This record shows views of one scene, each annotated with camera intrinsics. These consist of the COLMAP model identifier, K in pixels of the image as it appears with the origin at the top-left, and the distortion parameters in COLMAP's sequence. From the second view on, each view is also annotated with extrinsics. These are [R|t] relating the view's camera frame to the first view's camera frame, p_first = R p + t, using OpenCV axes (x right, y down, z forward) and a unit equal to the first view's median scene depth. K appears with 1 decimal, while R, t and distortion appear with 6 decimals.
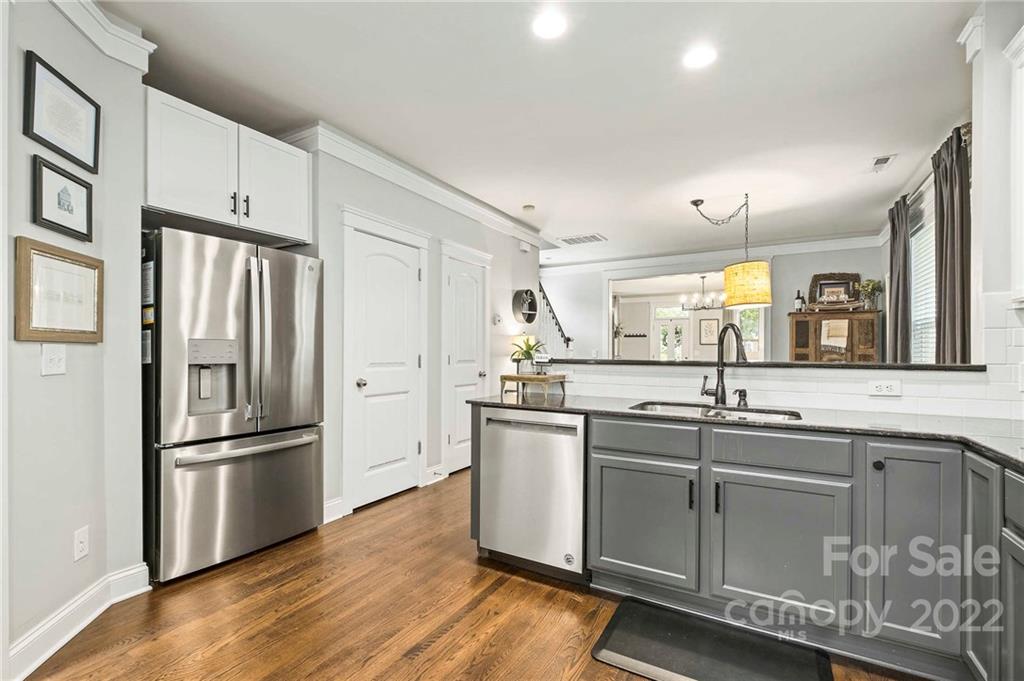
lens RADIAL K [[456.7, 0, 517.7], [0, 456.7, 351.8], [0, 0, 1]] dist [0.002038, 0.000454]
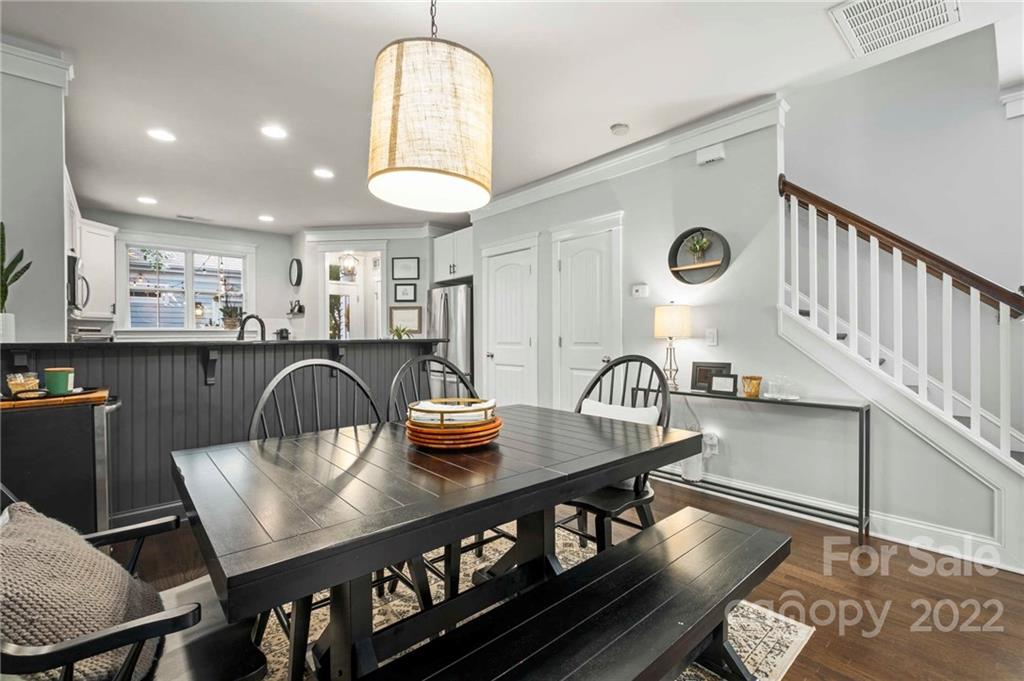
lens RADIAL K [[449.9, 0, 509.3], [0, 449.9, 343.4], [0, 0, 1]] dist [-0.002669, -0.000590]
pose [[-0.328358, 0.010591, -0.944494, 1.282246], [0.003934, 0.999944, 0.009845, 0.017407], [0.944545, -0.000483, -0.328381, 1.855198]]
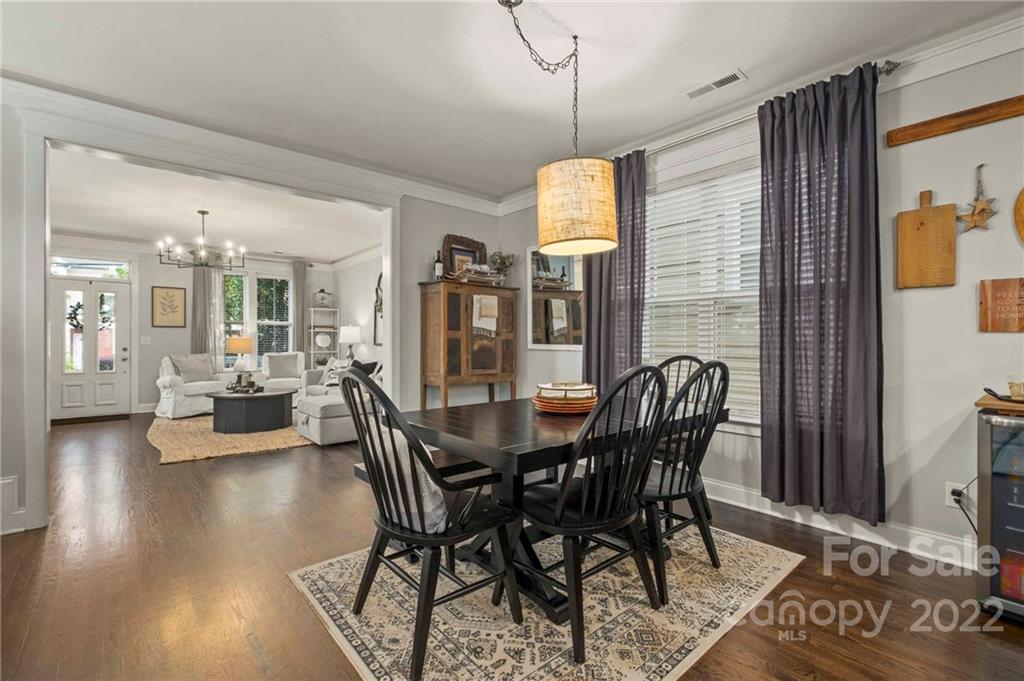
lens RADIAL K [[449.9, 0, 509.3], [0, 449.9, 343.4], [0, 0, 1]] dist [-0.002669, -0.000590]
pose [[0.336724, -0.008384, 0.941566, -0.032503], [0.002347, 0.999965, 0.008064, 0.012714], [-0.941600, -0.000505, 0.336732, 1.415968]]
